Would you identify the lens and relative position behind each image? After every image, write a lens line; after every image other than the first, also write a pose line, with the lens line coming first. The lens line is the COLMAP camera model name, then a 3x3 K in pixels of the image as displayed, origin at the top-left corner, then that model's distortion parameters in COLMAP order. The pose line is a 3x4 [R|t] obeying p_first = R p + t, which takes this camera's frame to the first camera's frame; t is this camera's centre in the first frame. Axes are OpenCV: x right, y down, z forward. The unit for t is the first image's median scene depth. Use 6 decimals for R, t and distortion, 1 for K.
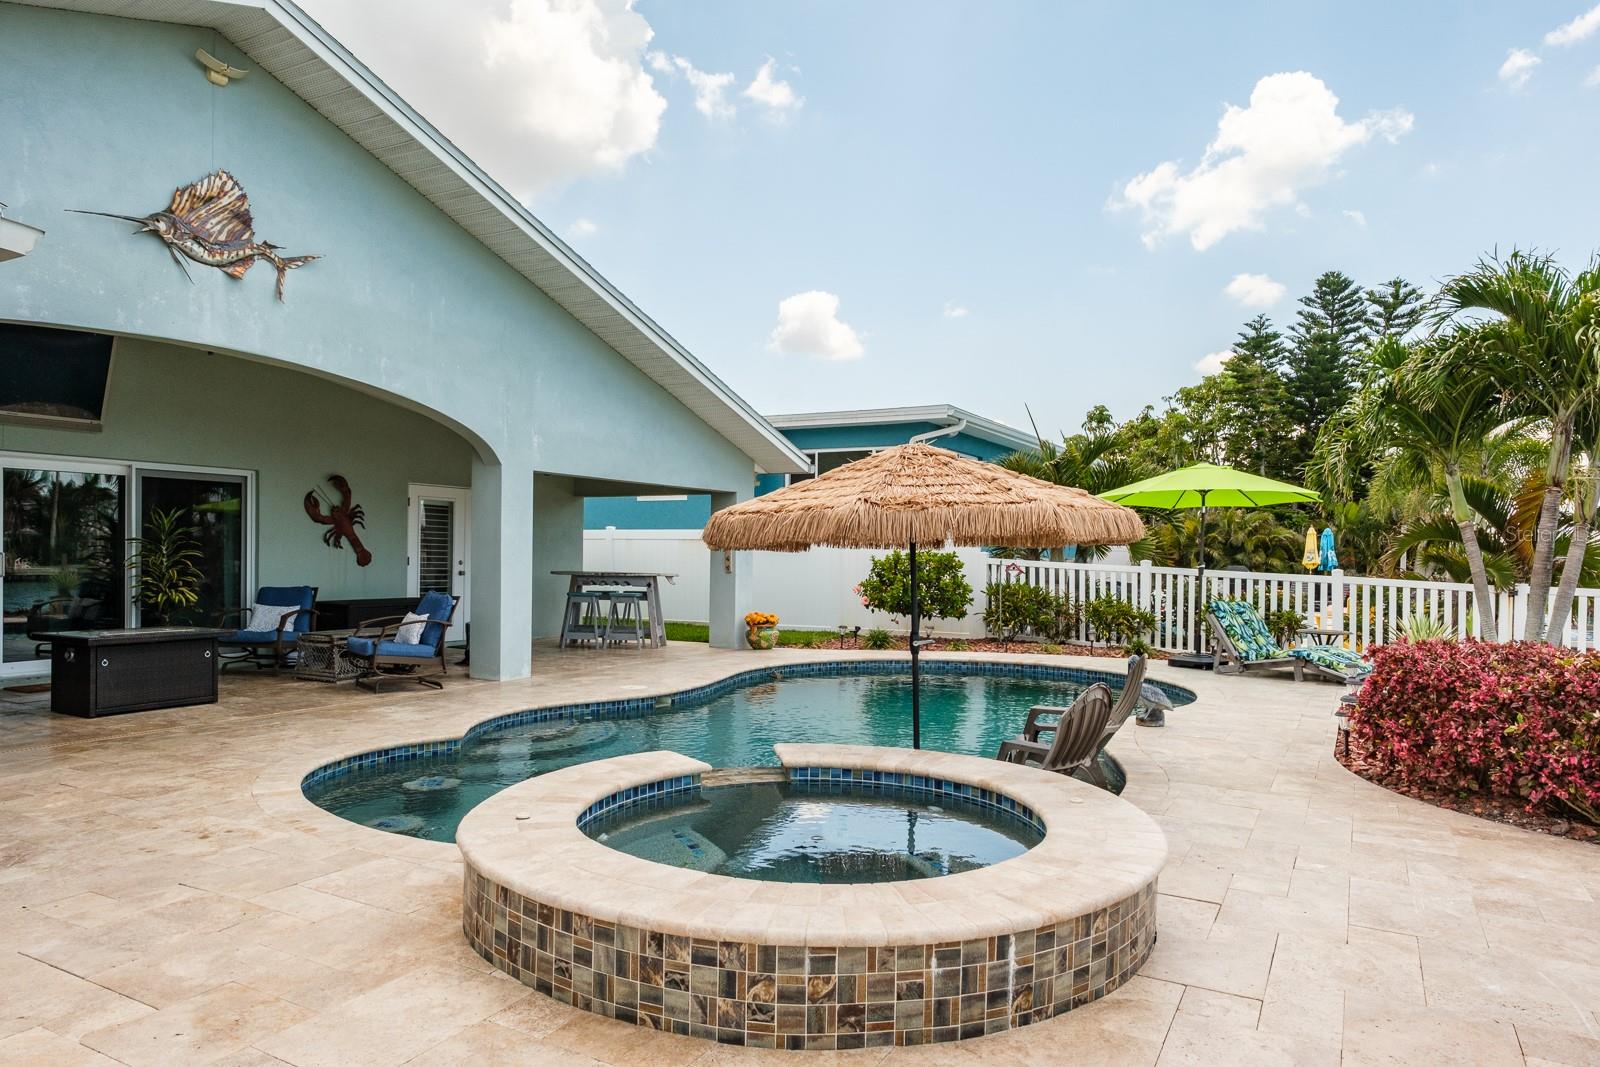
lens RADIAL K [[1010.2, 0, 802.3], [0, 1010.2, 561.8], [0, 0, 1]] dist [-0.004473, 0.001959]
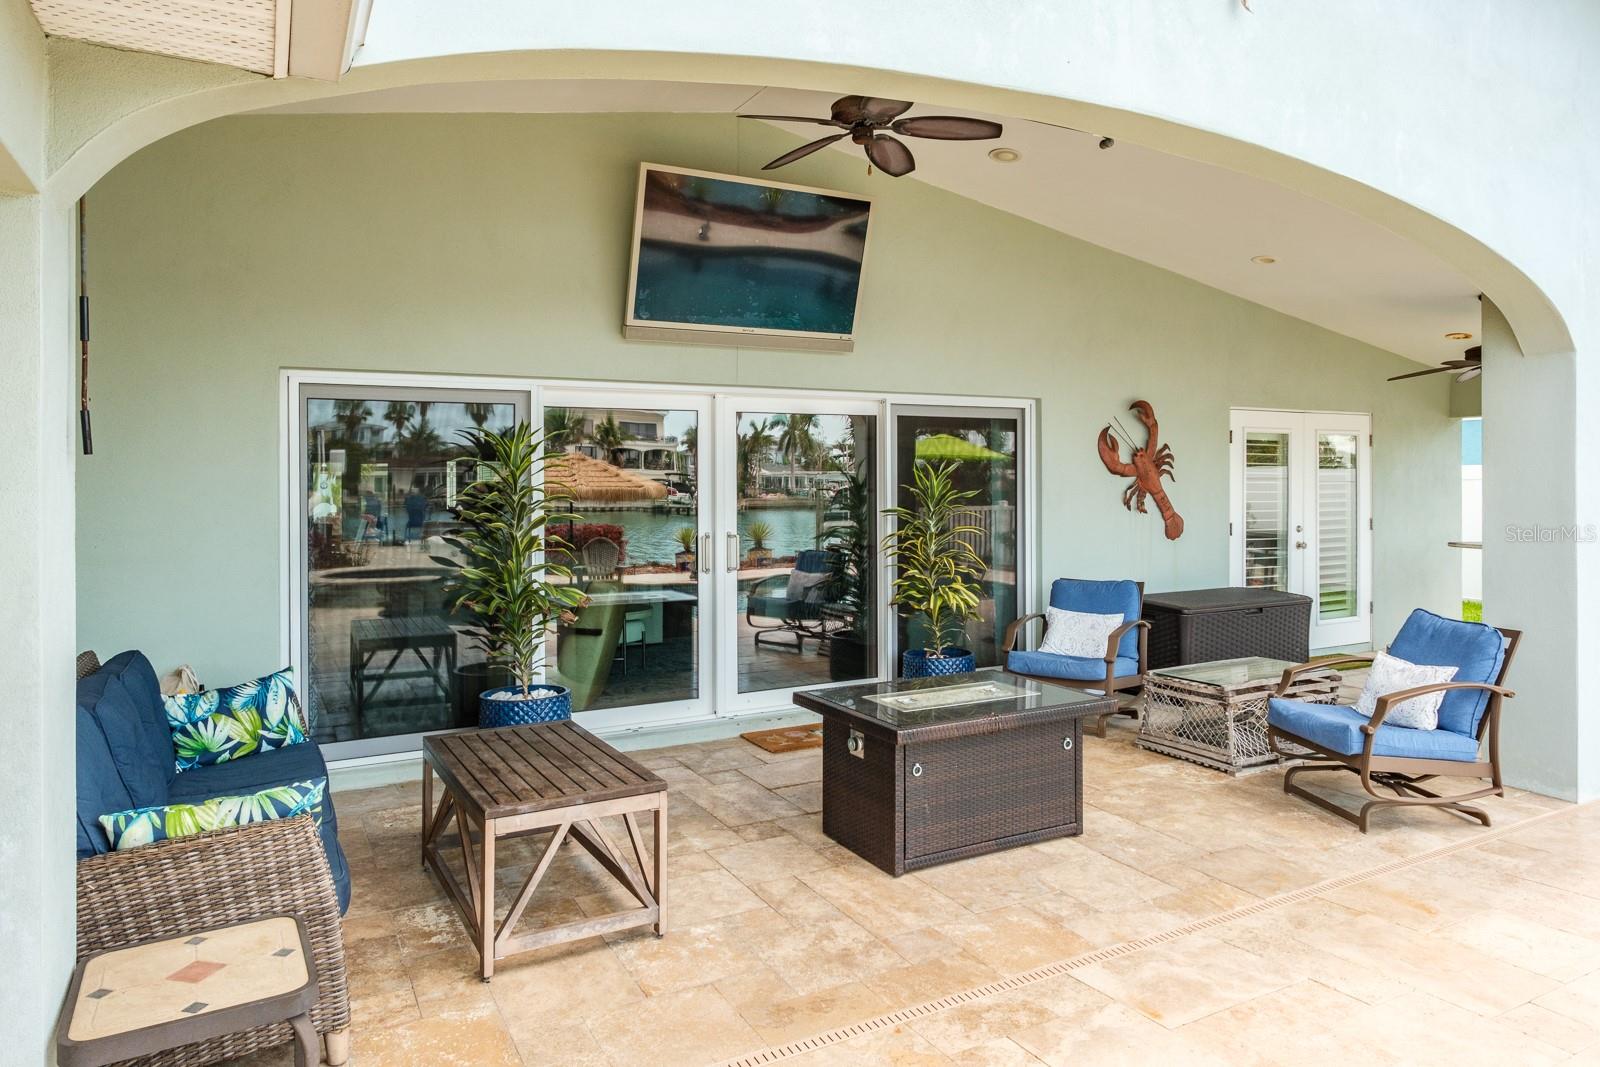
lens RADIAL K [[1010.2, 0, 798.5], [0, 1010.2, 517.9], [0, 0, 1]] dist [-0.004473, 0.001959]
pose [[0.838024, -0.003372, -0.545623, -0.345909], [0.015629, 0.999719, 0.017827, -0.030217], [0.545409, -0.023467, 0.837841, 0.402299]]
